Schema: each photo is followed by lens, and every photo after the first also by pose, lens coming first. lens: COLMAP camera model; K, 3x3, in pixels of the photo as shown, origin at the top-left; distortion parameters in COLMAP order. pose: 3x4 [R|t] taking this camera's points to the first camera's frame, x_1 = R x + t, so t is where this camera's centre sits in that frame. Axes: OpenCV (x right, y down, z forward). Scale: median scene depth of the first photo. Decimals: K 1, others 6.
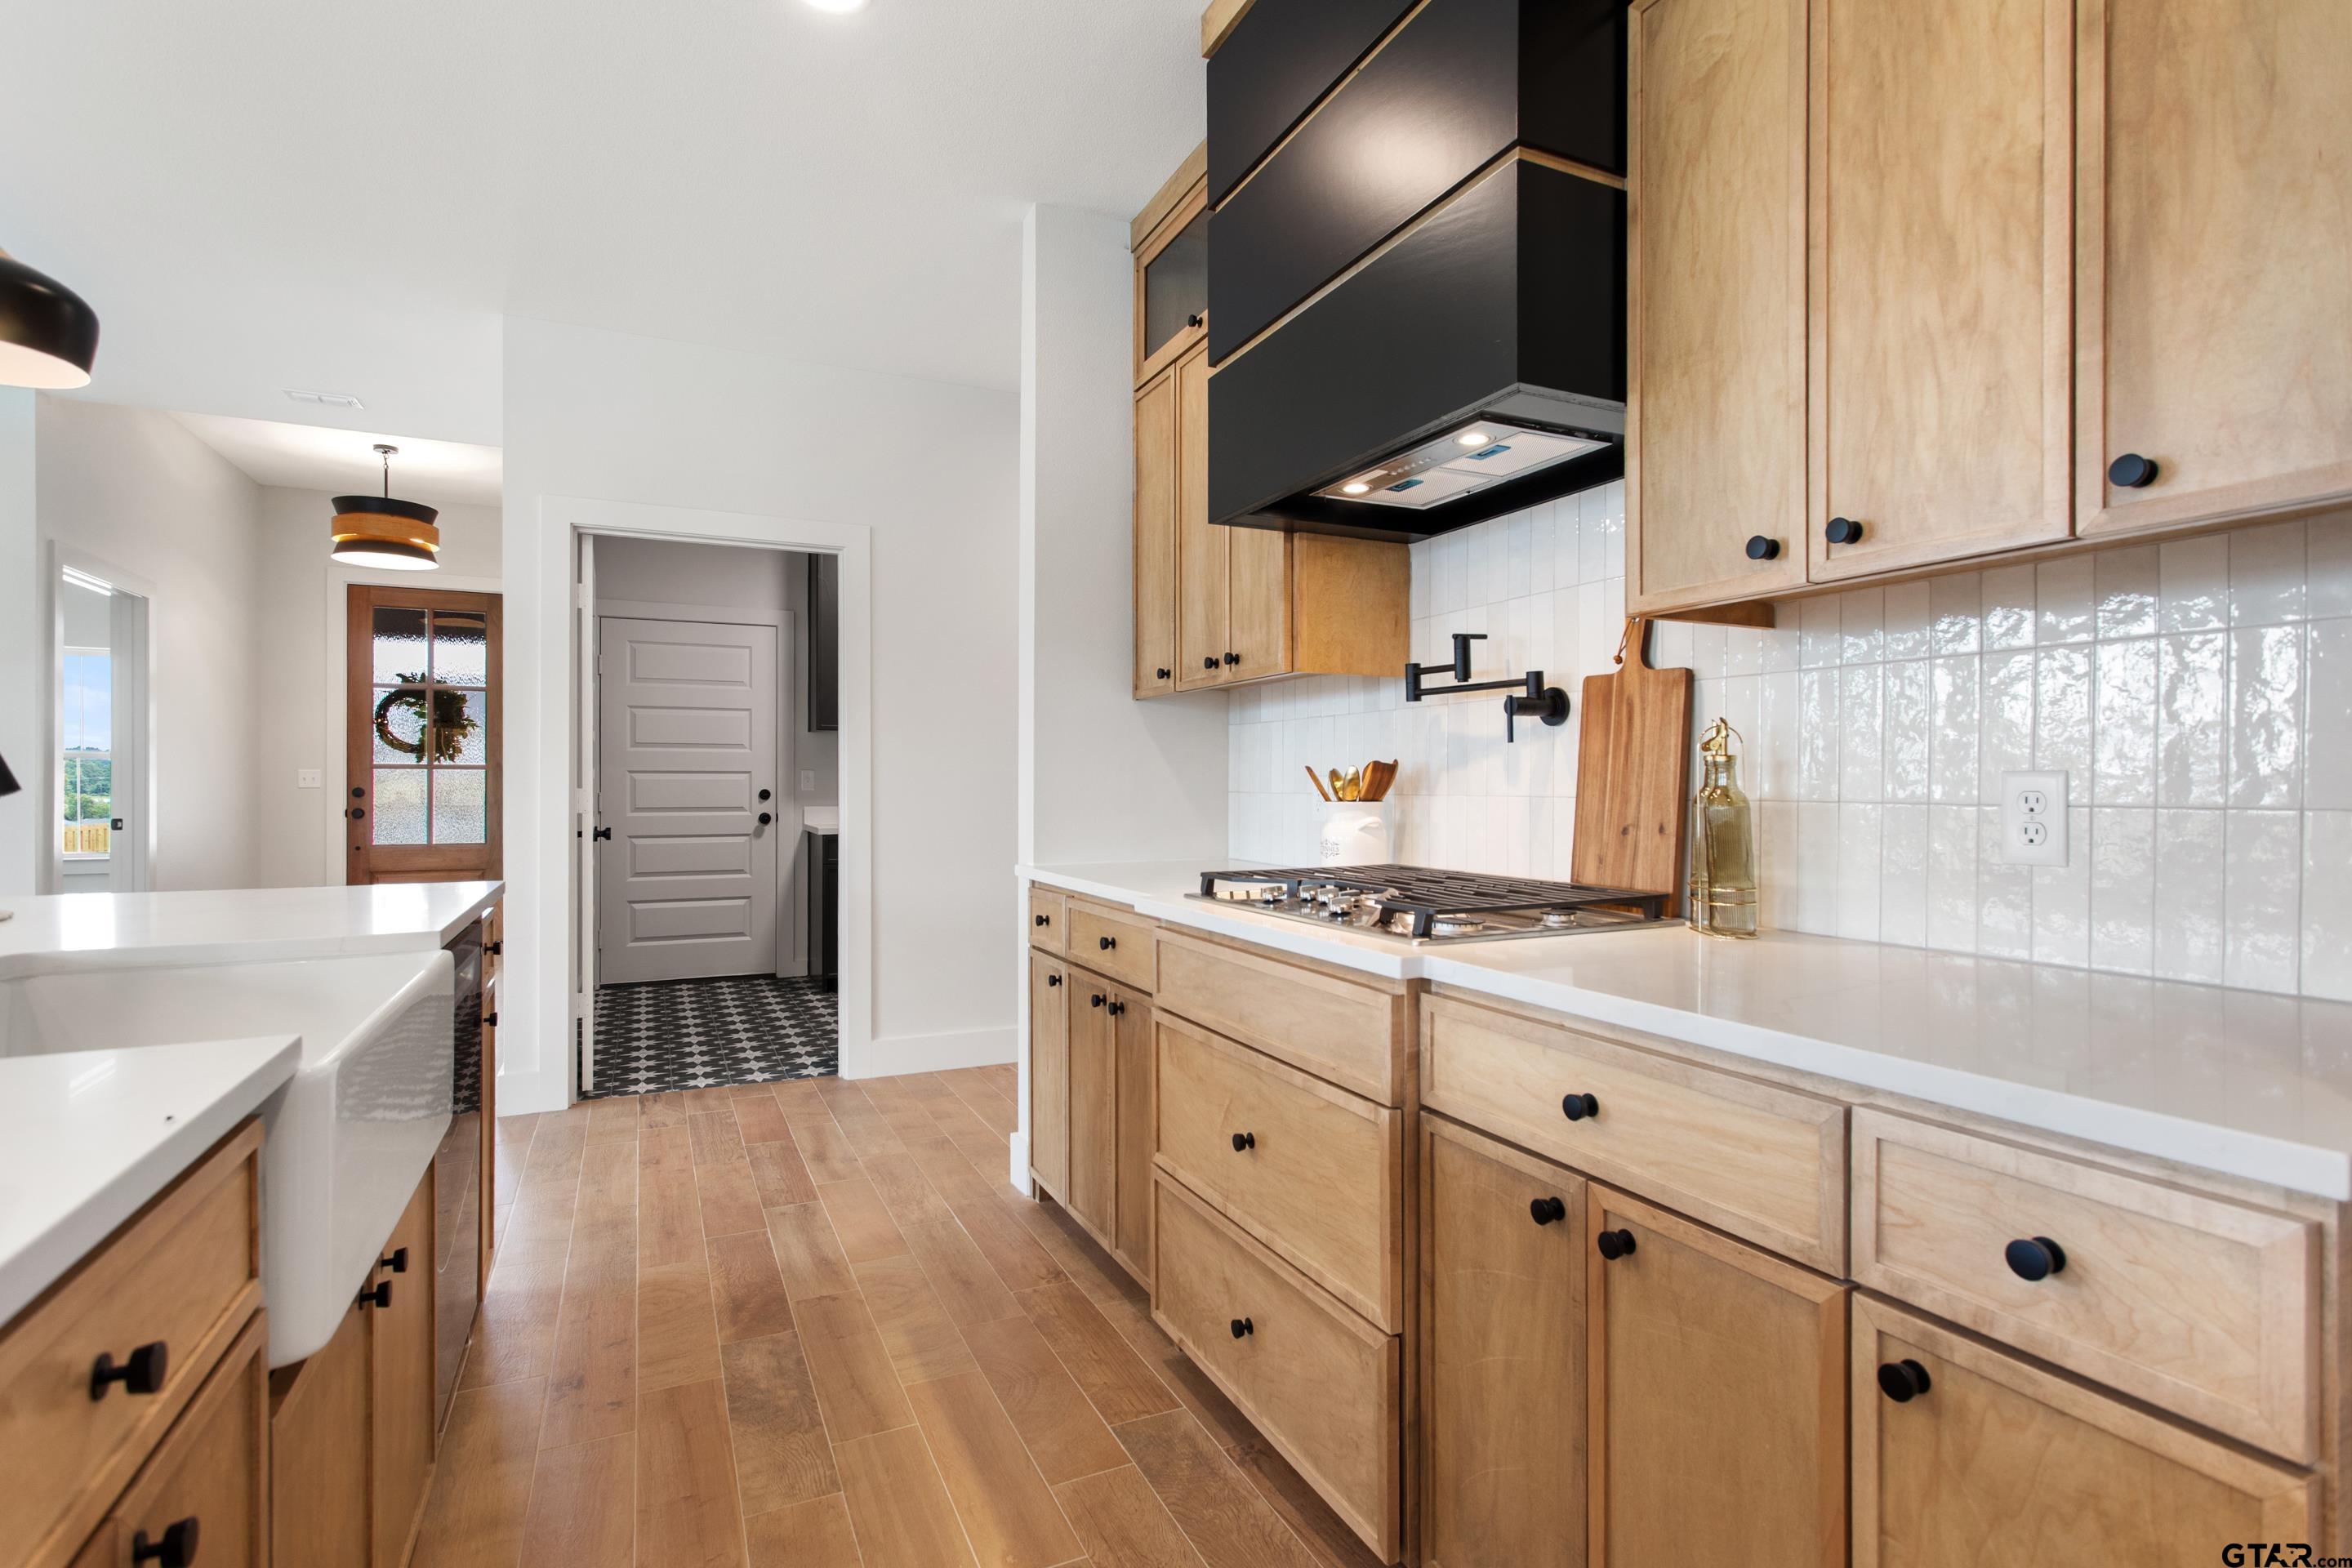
lens RADIAL K [[1148.3, 0, 1192.7], [0, 1148.3, 794.1], [0, 0, 1]] dist [0.001379, 0.000711]
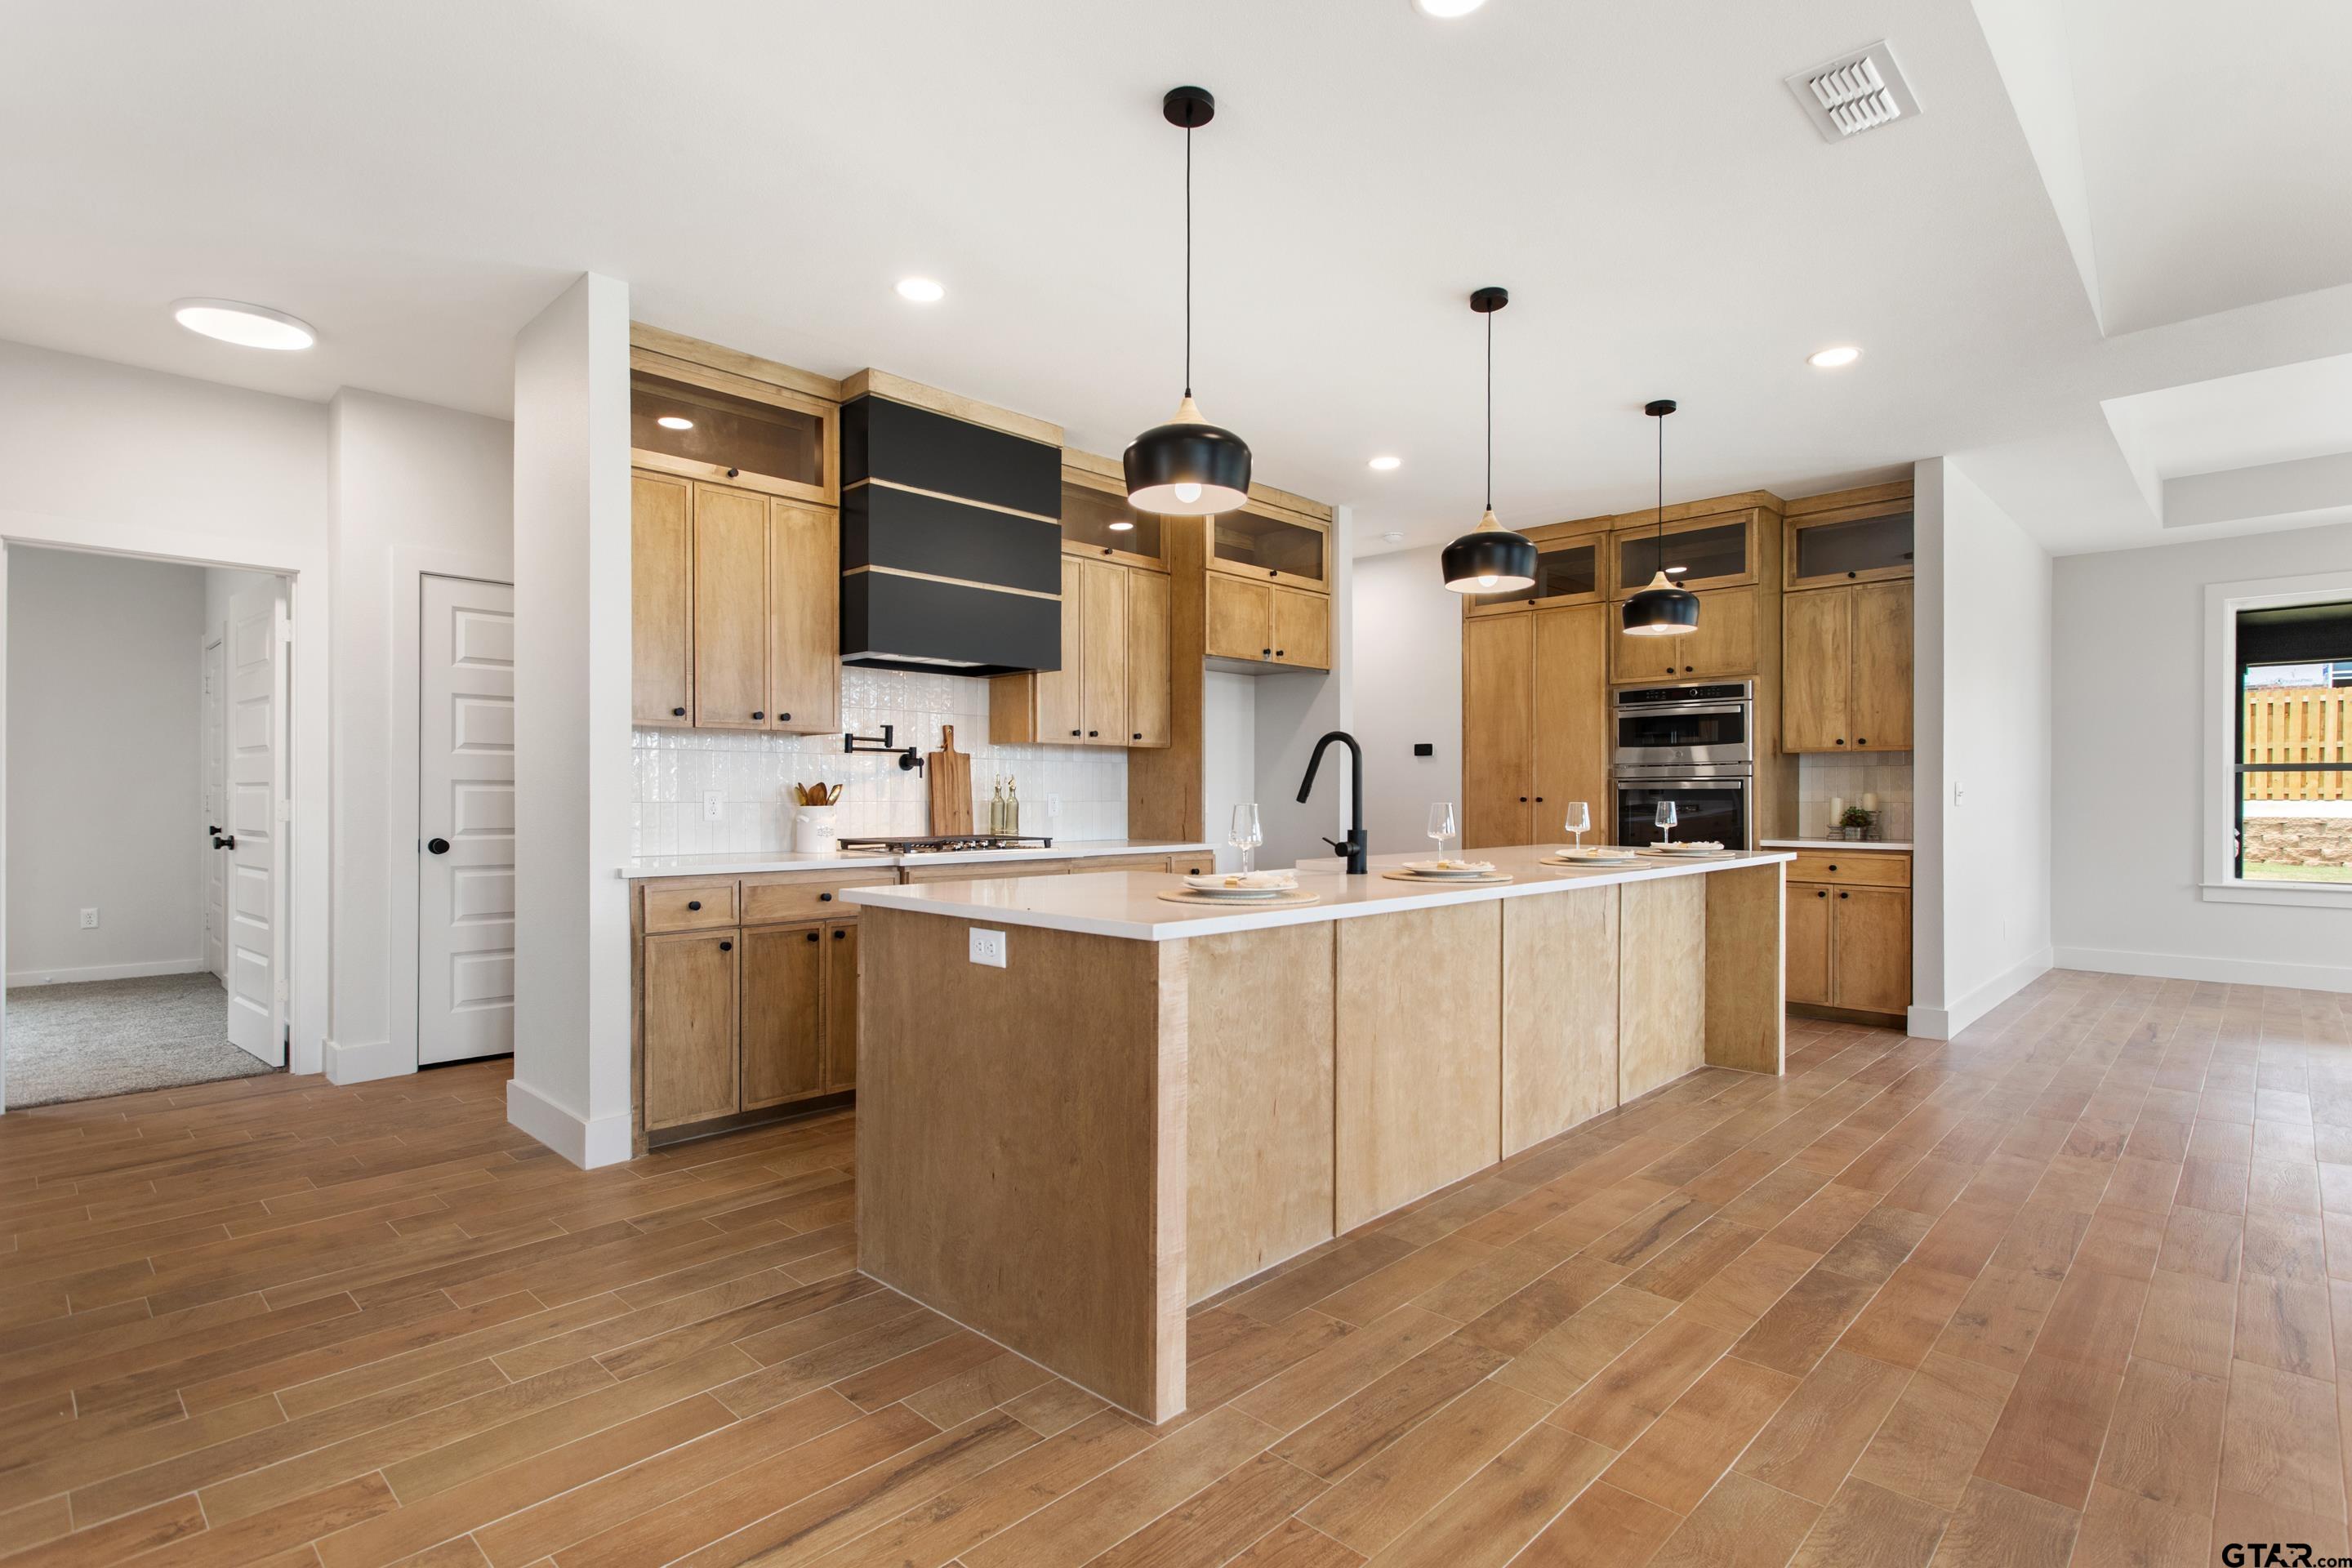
lens RADIAL K [[1148.3, 0, 1192.7], [0, 1148.3, 794.1], [0, 0, 1]] dist [0.001379, 0.000711]
pose [[-0.352939, -0.001969, 0.935644, -1.814745], [0.004714, 0.999981, 0.003882, -0.016564], [-0.935635, 0.005781, -0.352923, 1.137543]]
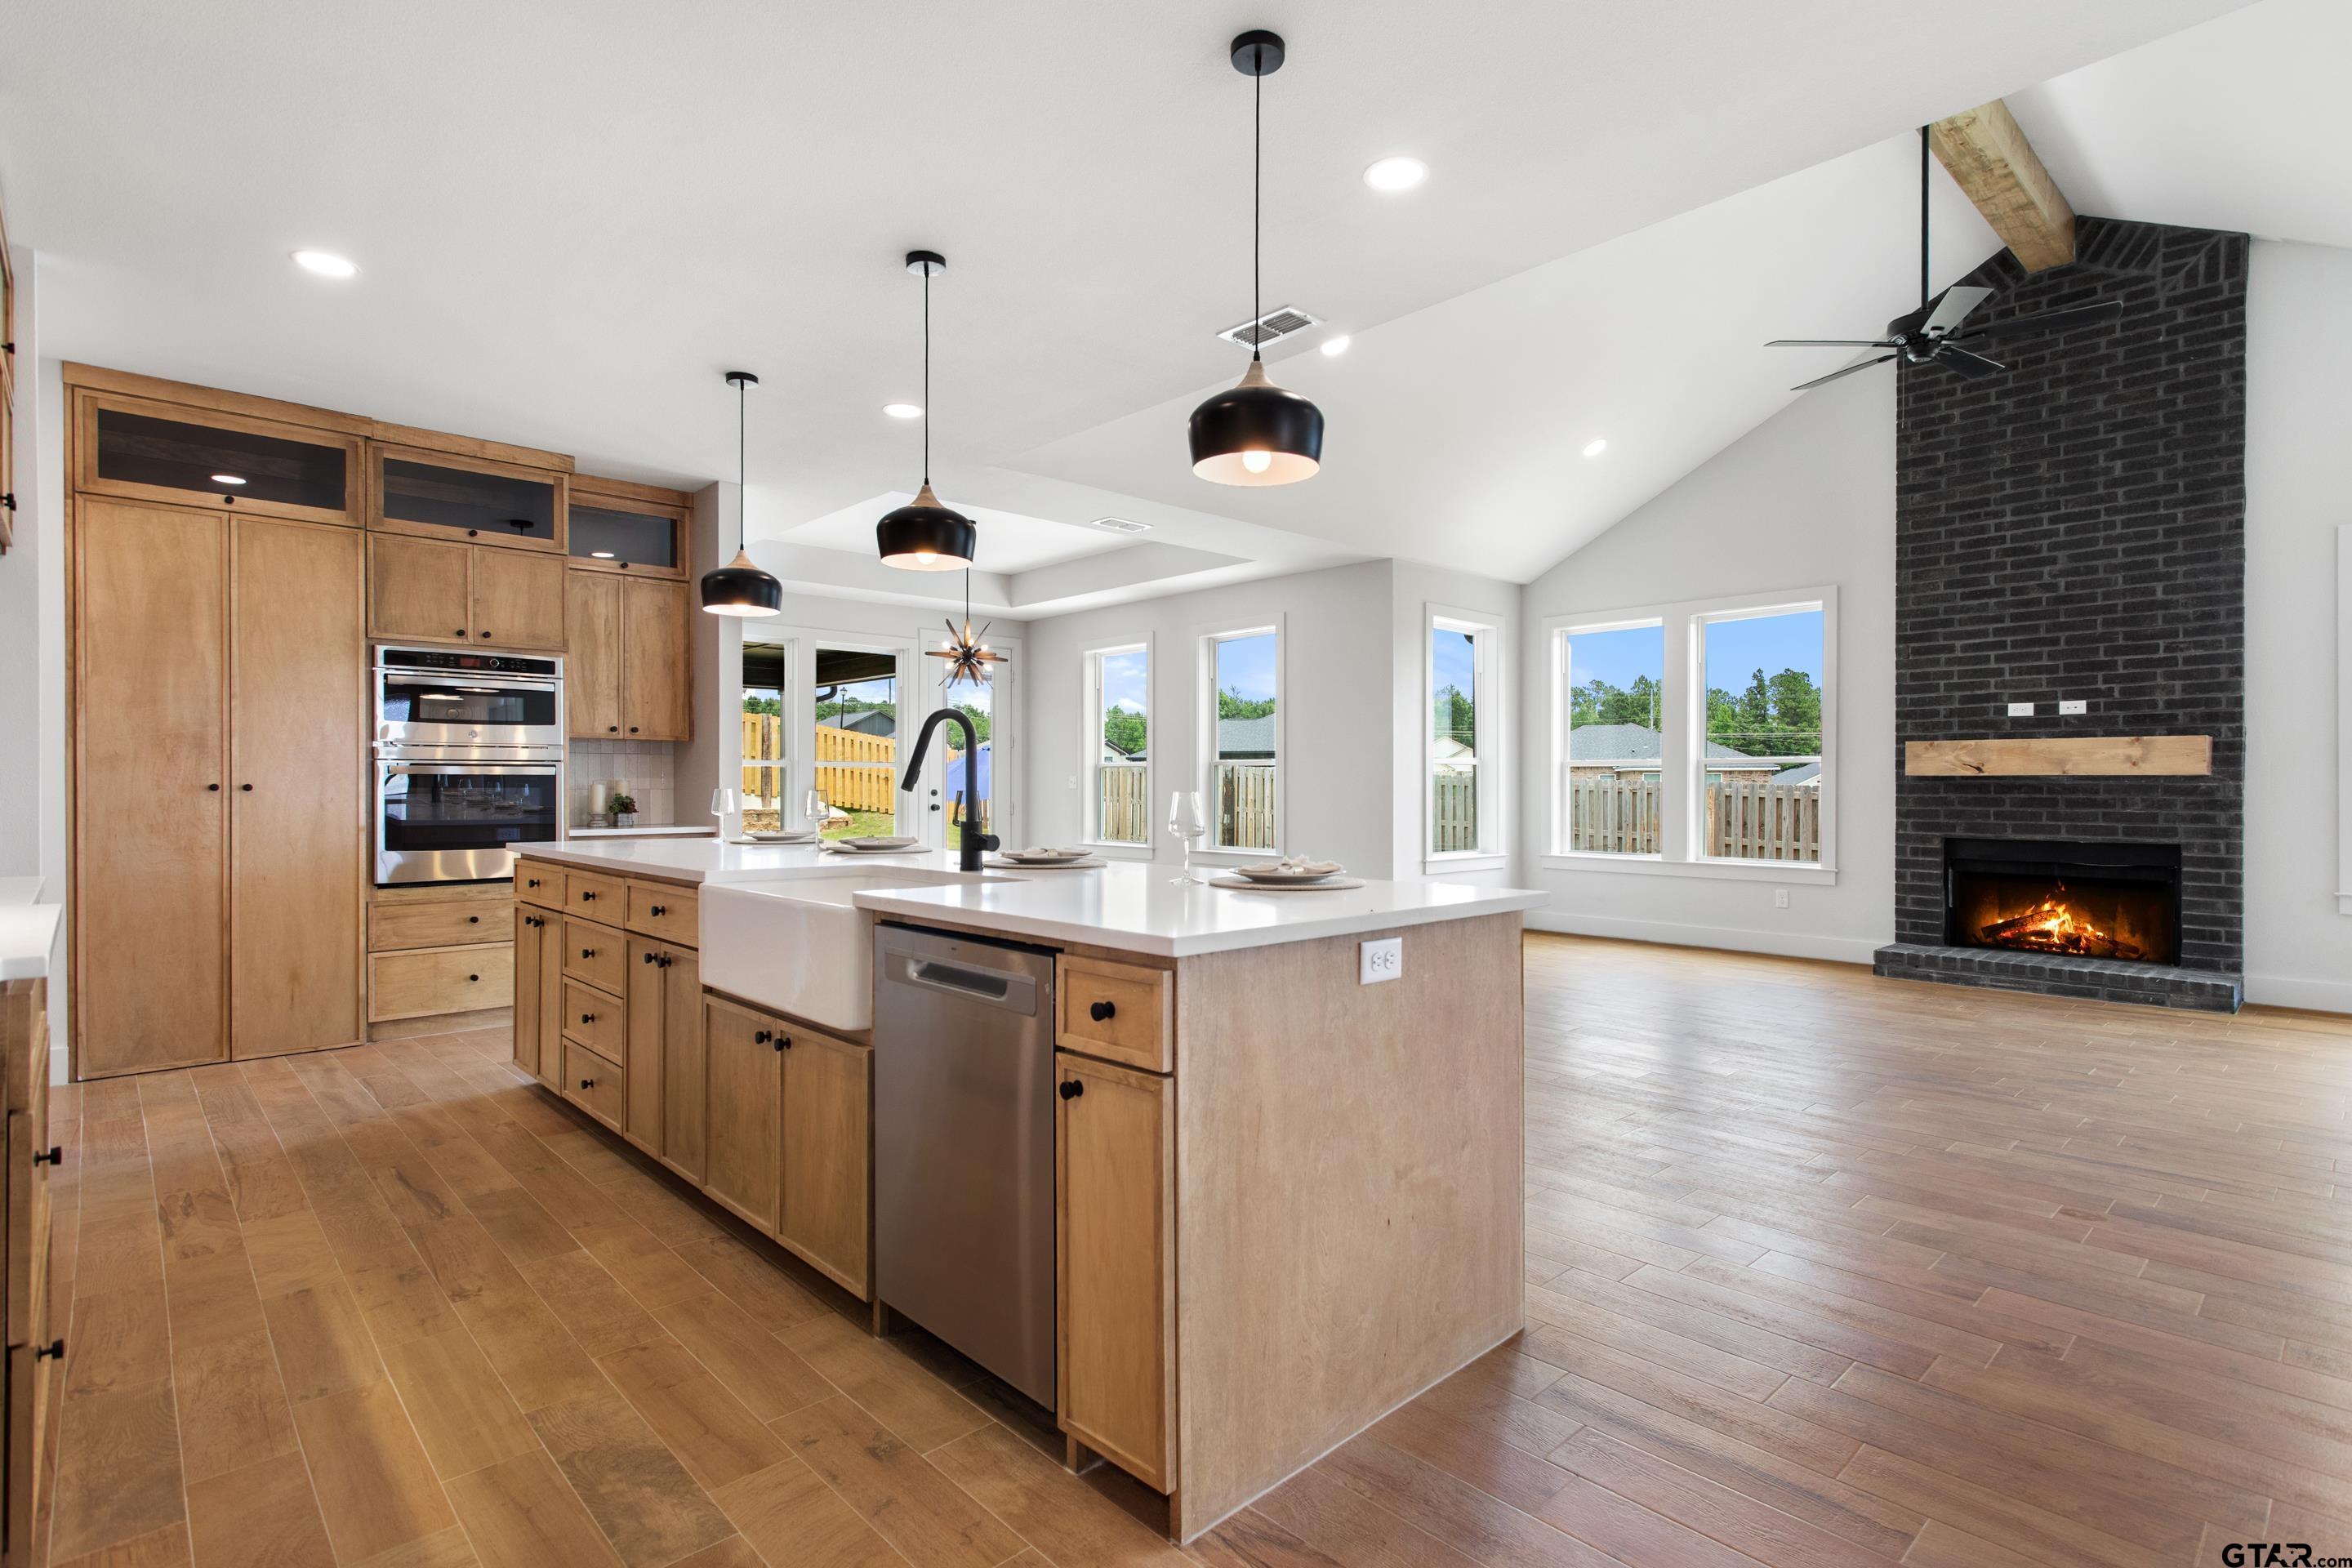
lens RADIAL K [[1152.5, 0, 1201.1], [0, 1152.5, 787.7], [0, 0, 1]] dist [0.004037, 0.001038]
pose [[-0.951395, -0.004052, -0.307948, -0.441967], [-0.006789, 0.999946, 0.007815, -0.014173], [0.307900, 0.009525, -0.951371, 1.717791]]
